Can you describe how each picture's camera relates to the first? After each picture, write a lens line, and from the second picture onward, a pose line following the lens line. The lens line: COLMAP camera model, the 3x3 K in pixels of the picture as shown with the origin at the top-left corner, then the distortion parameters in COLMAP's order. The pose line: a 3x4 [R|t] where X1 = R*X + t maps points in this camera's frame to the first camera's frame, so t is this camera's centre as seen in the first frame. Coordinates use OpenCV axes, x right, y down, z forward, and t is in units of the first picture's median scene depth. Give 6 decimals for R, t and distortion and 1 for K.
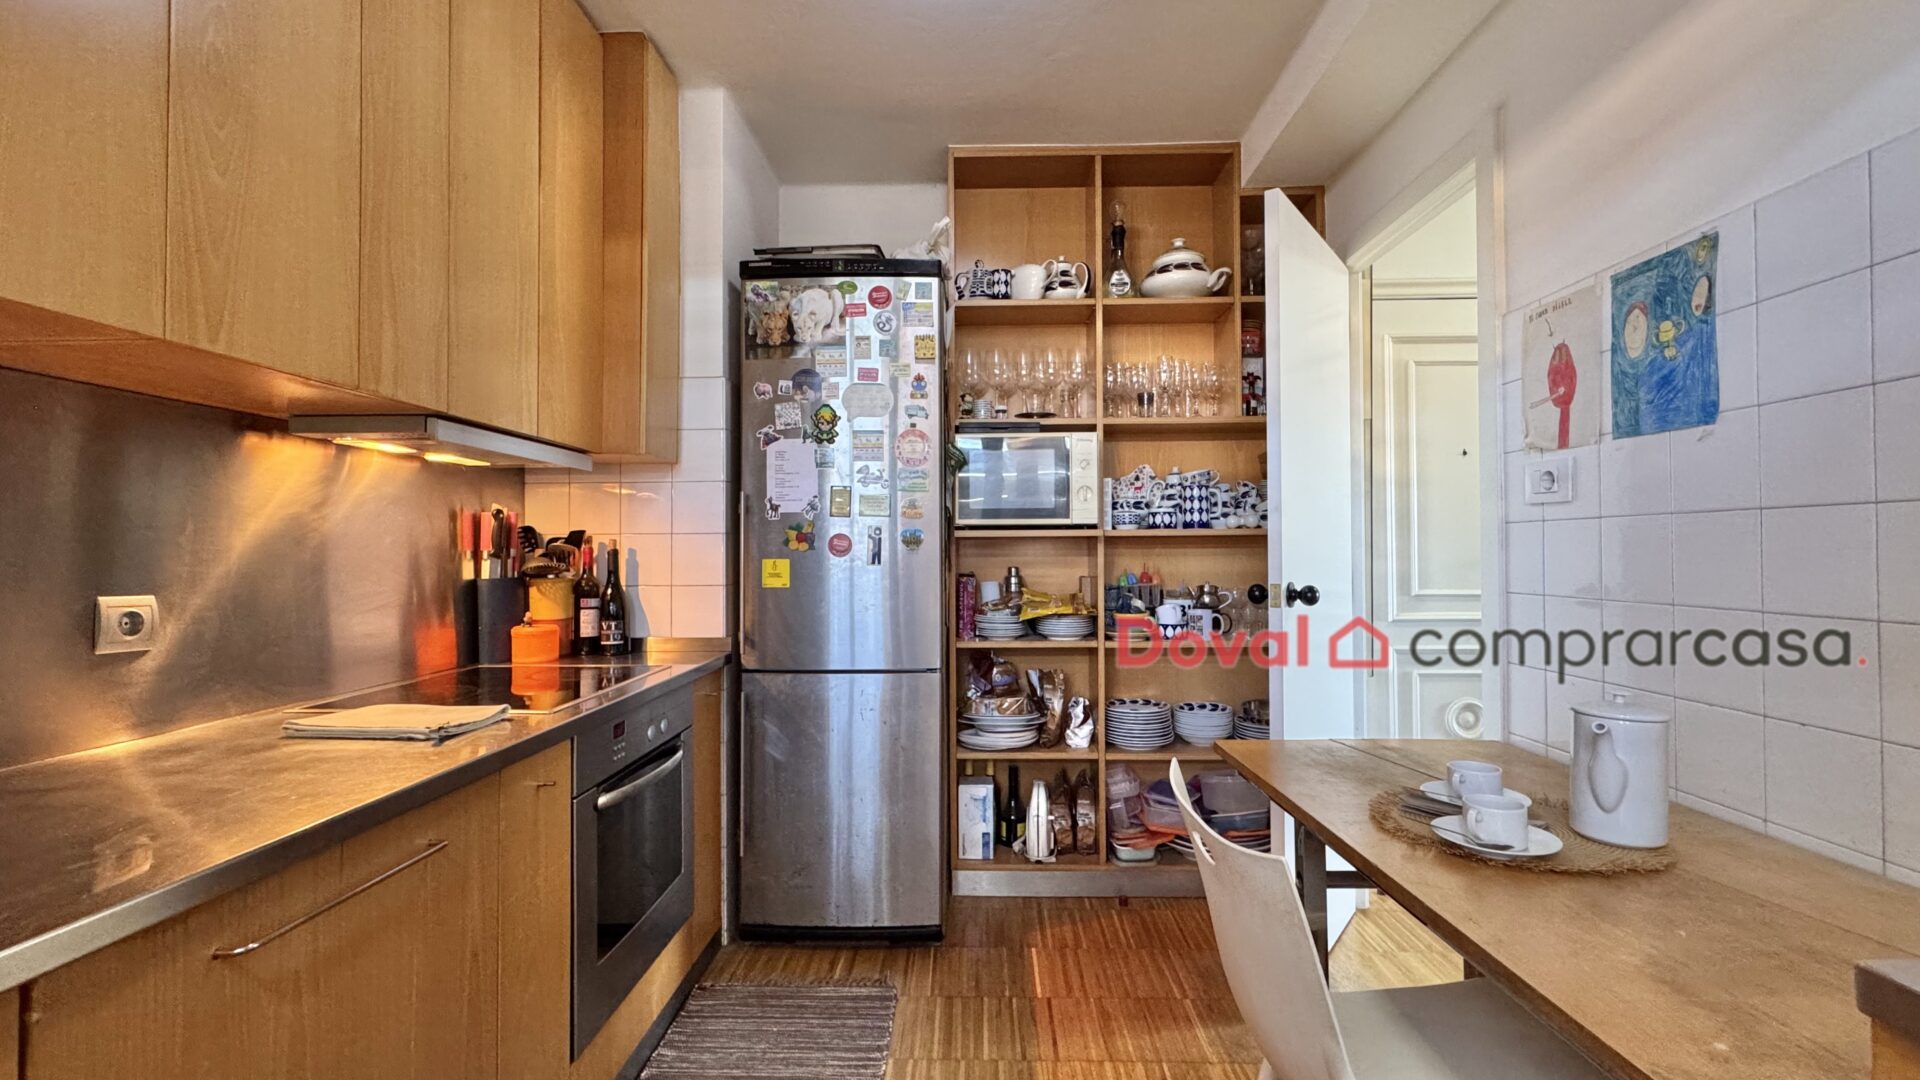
lens RADIAL K [[803.1, 0, 959.0], [0, 803.1, 541.7], [0, 0, 1]] dist [-0.000750, 0.000211]
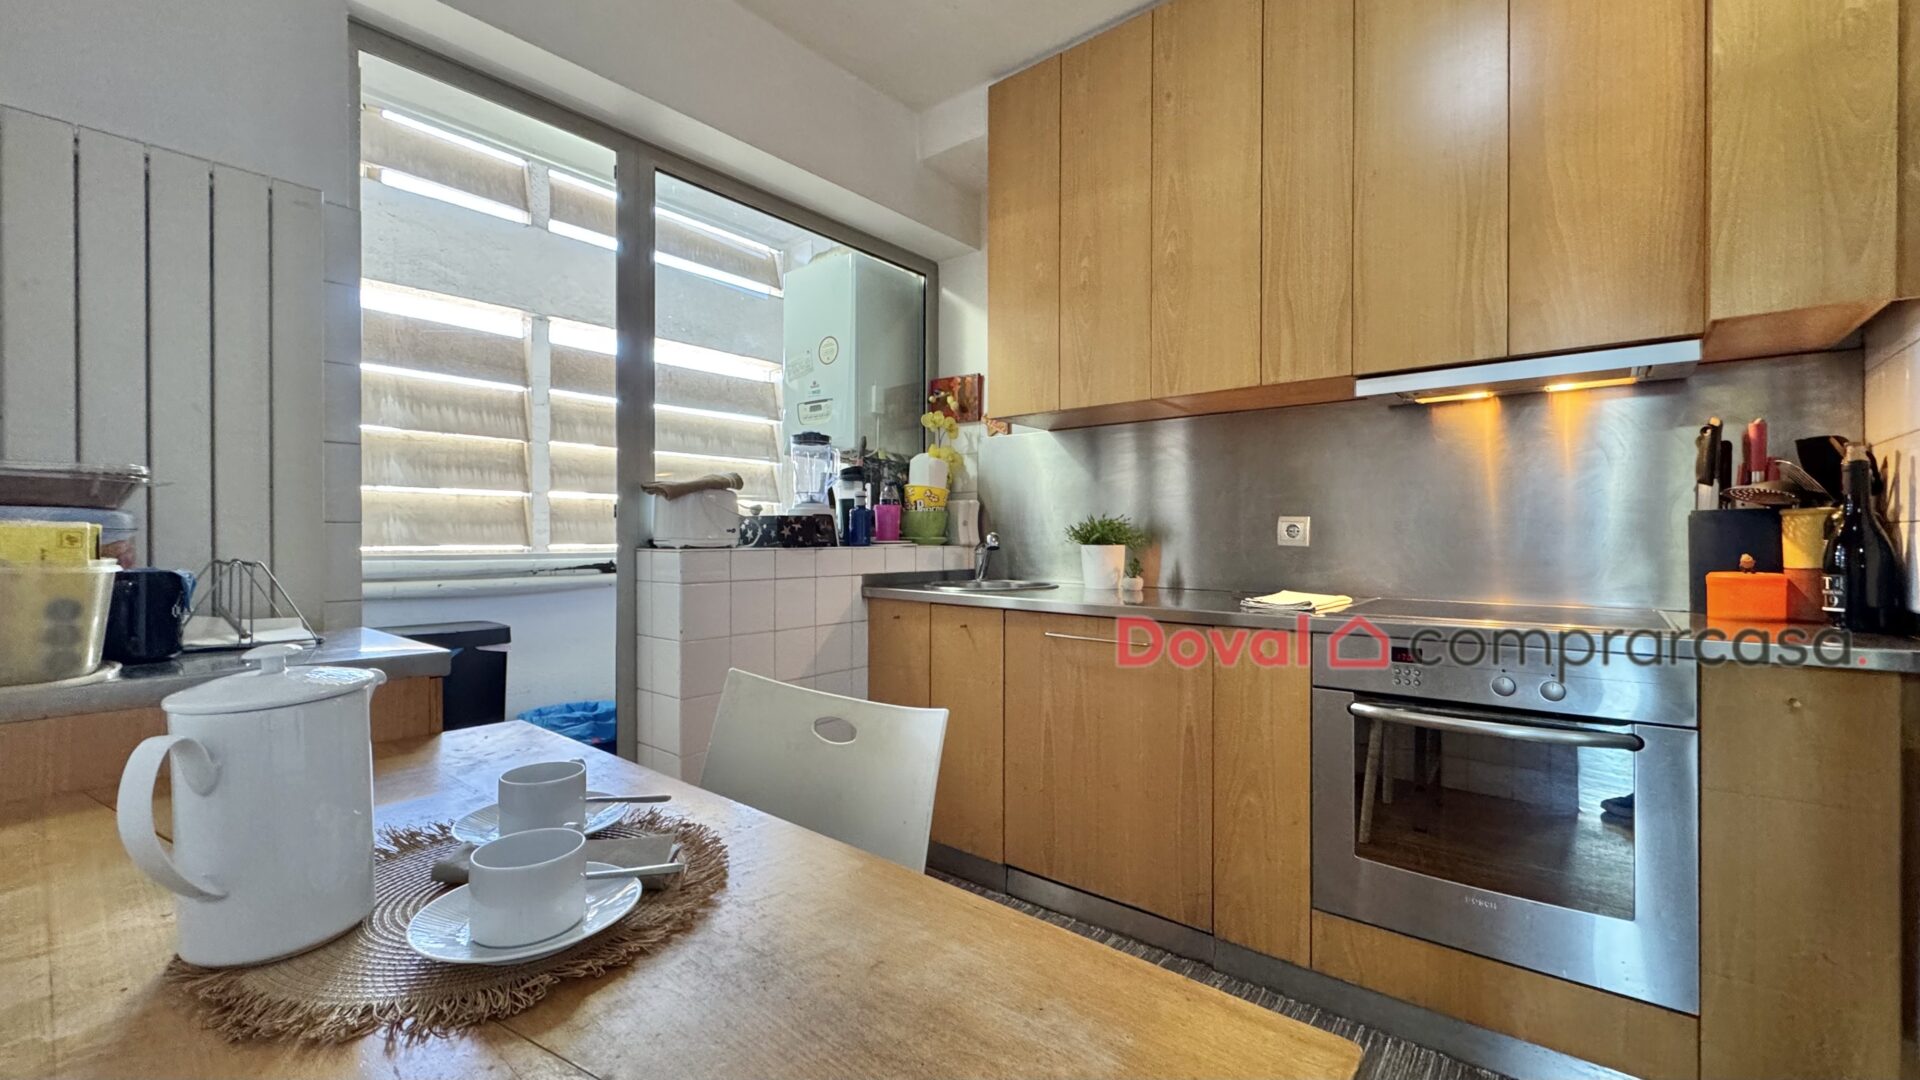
lens RADIAL K [[766.1, 0, 959.7], [0, 766.1, 541.7], [0, 0, 1]] dist [-0.000412, -0.000194]
pose [[-0.621269, 0.009164, -0.783544, 0.460440], [0.009615, 0.999945, 0.004070, 0.059181], [0.783538, -0.005005, -0.621323, 0.811001]]
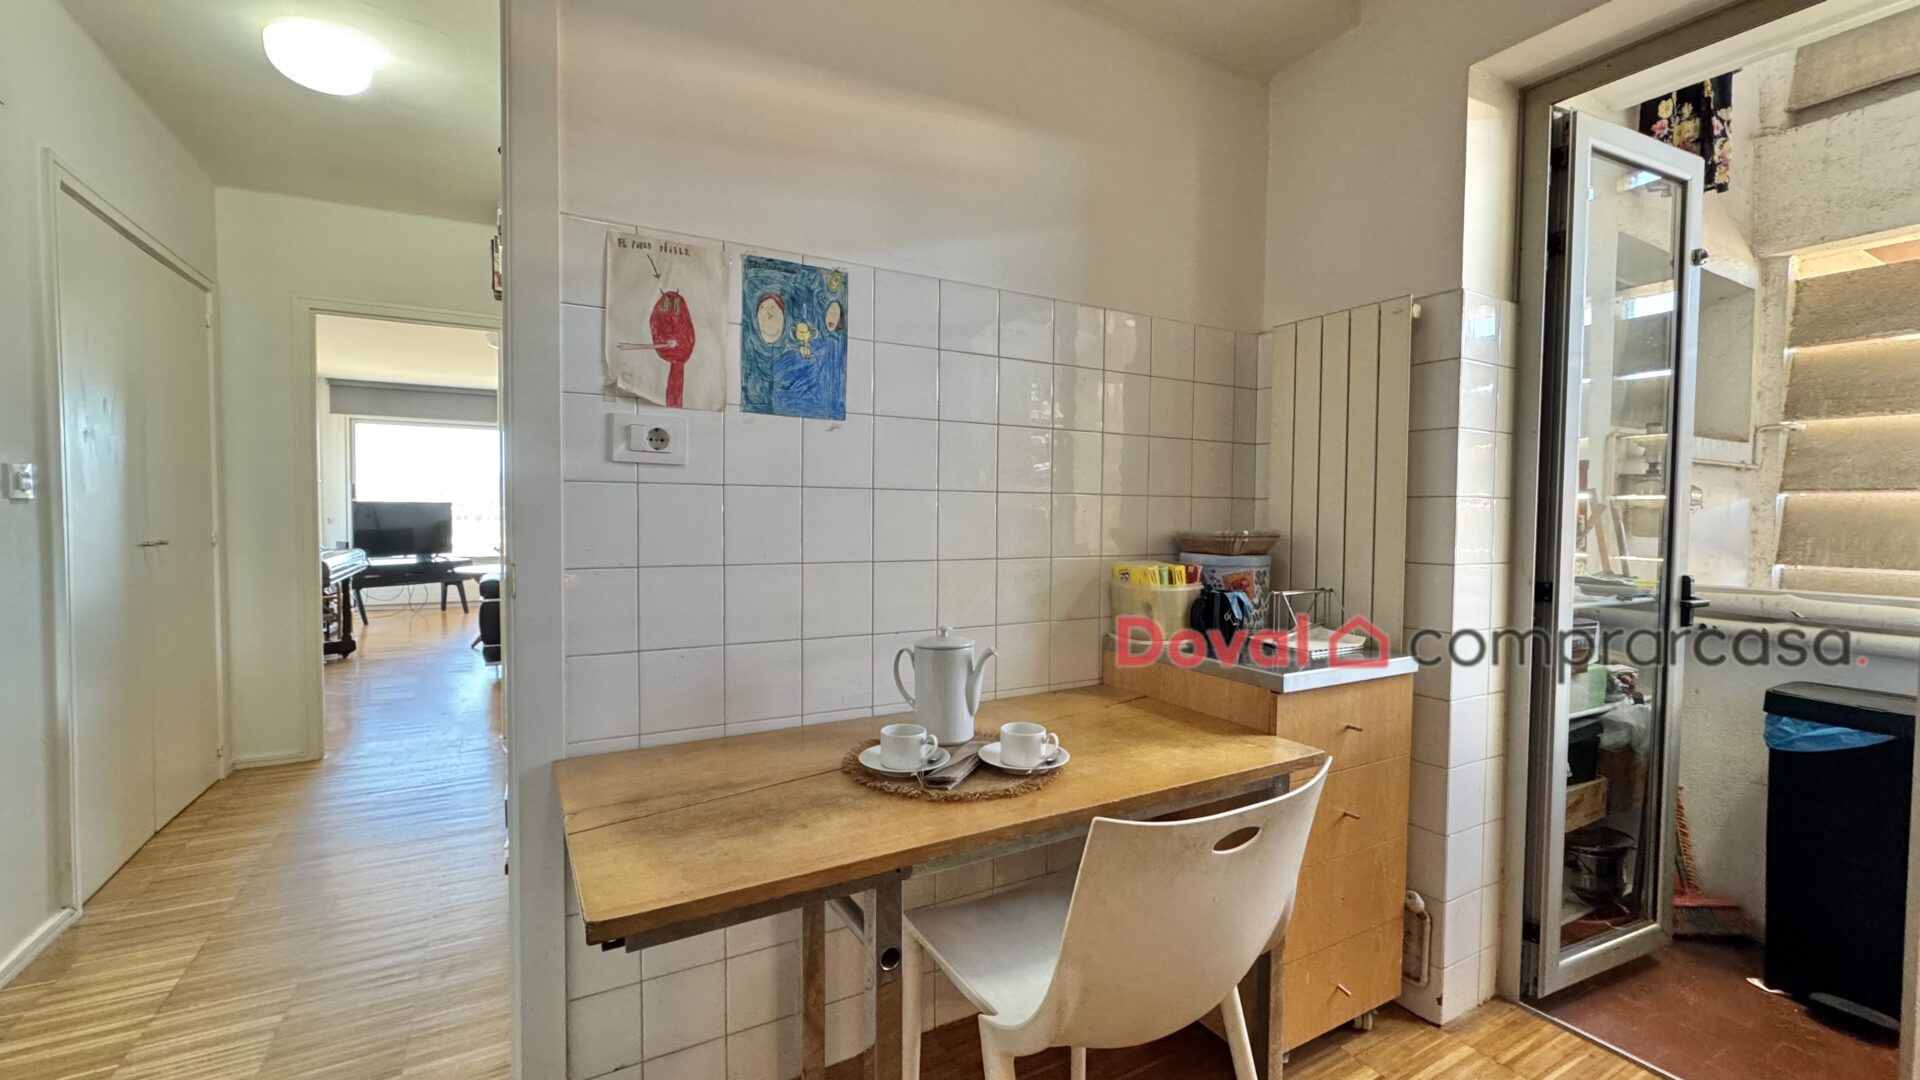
lens RADIAL K [[799.3, 0, 960.0], [0, 799.3, 540.0], [0, 0, 1]] dist [-0.000669, -0.000032]
pose [[-0.519291, -0.031298, 0.854024, -0.145437], [-0.018734, 0.999506, 0.025238, 0.005504], [-0.854392, -0.002893, -0.519621, 0.813582]]
